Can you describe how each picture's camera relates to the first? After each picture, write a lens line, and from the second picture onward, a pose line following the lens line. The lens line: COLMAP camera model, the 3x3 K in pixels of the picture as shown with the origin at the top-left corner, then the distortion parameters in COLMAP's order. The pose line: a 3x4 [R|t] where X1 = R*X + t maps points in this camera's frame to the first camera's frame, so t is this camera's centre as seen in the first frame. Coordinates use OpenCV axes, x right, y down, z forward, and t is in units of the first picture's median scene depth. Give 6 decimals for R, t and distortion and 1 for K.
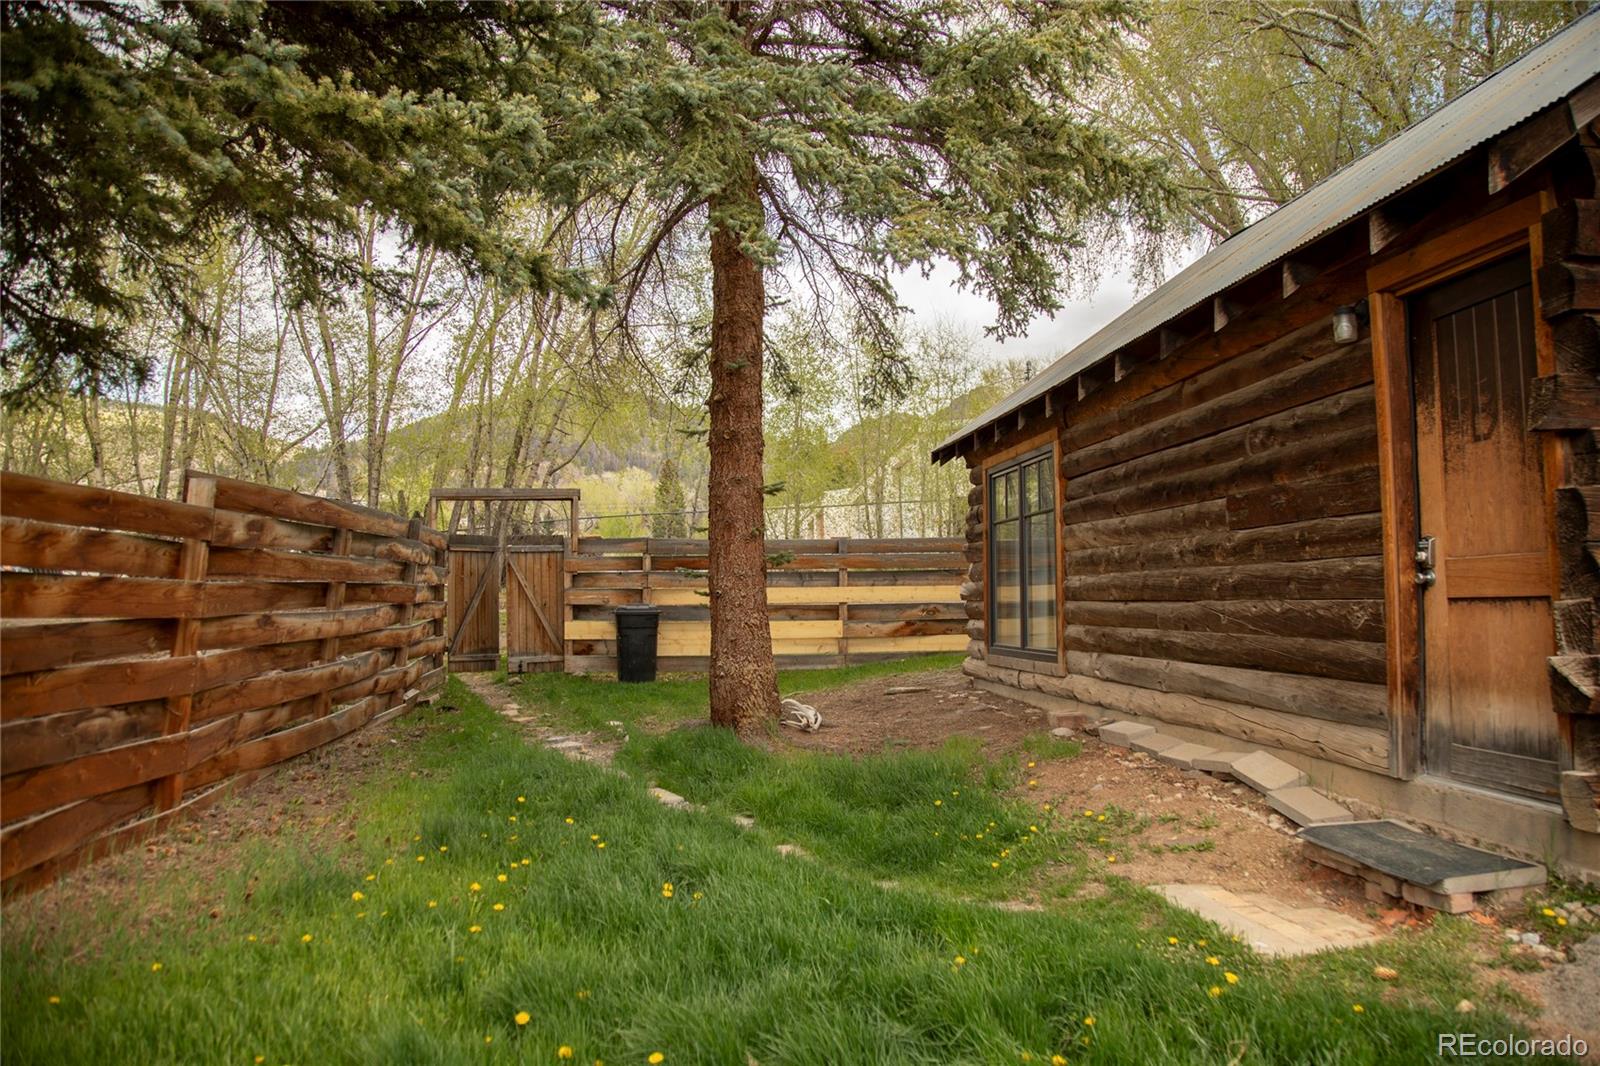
lens RADIAL K [[1089.6, 0, 812.2], [0, 1089.6, 550.2], [0, 0, 1]] dist [-0.120724, 0.068662]
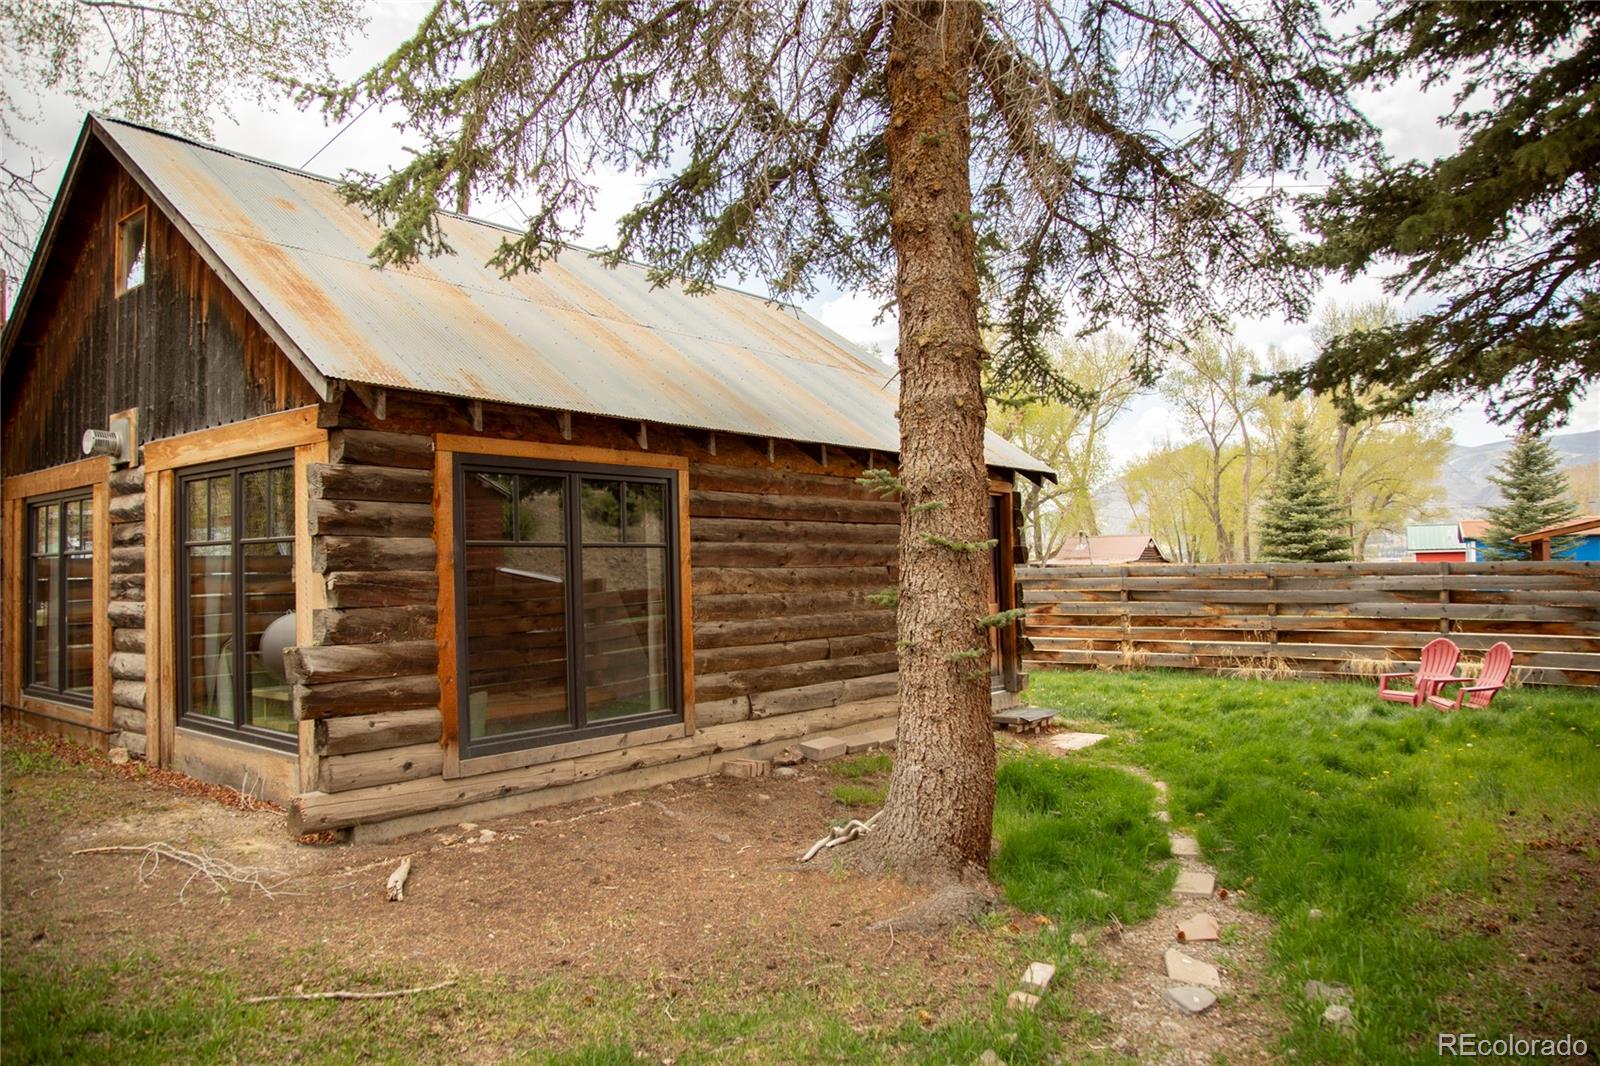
lens RADIAL K [[1097.2, 0, 810.1], [0, 1097.2, 535.2], [0, 0, 1]] dist [-0.120726, 0.071576]
pose [[-0.682554, 0.052377, 0.728956, -0.536440], [-0.005174, 0.997057, -0.076485, 0.021781], [-0.730817, -0.055977, -0.680274, 1.646785]]
